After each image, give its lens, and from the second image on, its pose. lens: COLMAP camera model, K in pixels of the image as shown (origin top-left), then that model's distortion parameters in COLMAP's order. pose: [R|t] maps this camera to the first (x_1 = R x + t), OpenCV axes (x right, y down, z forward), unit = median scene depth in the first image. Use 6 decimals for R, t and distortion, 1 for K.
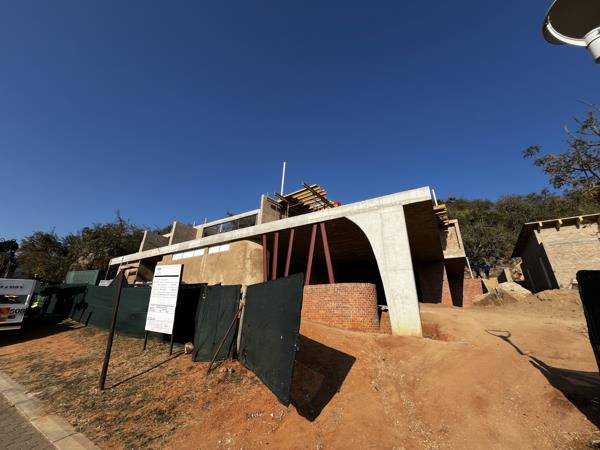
lens RADIAL K [[241.0, 0, 300.0], [0, 241.0, 225.0], [0, 0, 1]] dist [-0.001891, -0.000273]
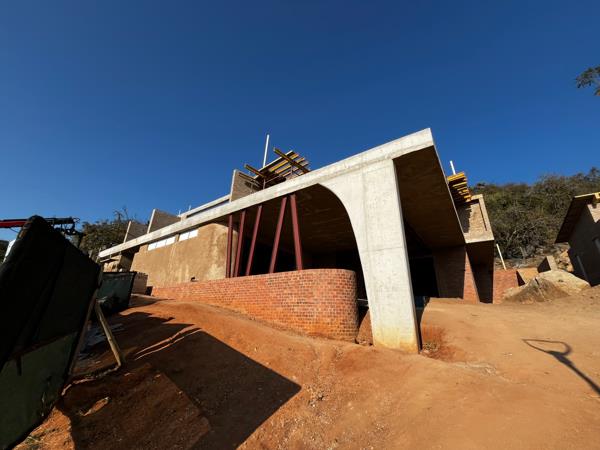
lens RADIAL K [[241.0, 0, 300.0], [0, 241.0, 225.0], [0, 0, 1]] dist [-0.001891, -0.000273]
pose [[0.995866, -0.025833, -0.087083, 0.151611], [0.027122, 0.999539, 0.013650, 0.066851], [0.086690, -0.015955, 0.996108, 0.194356]]
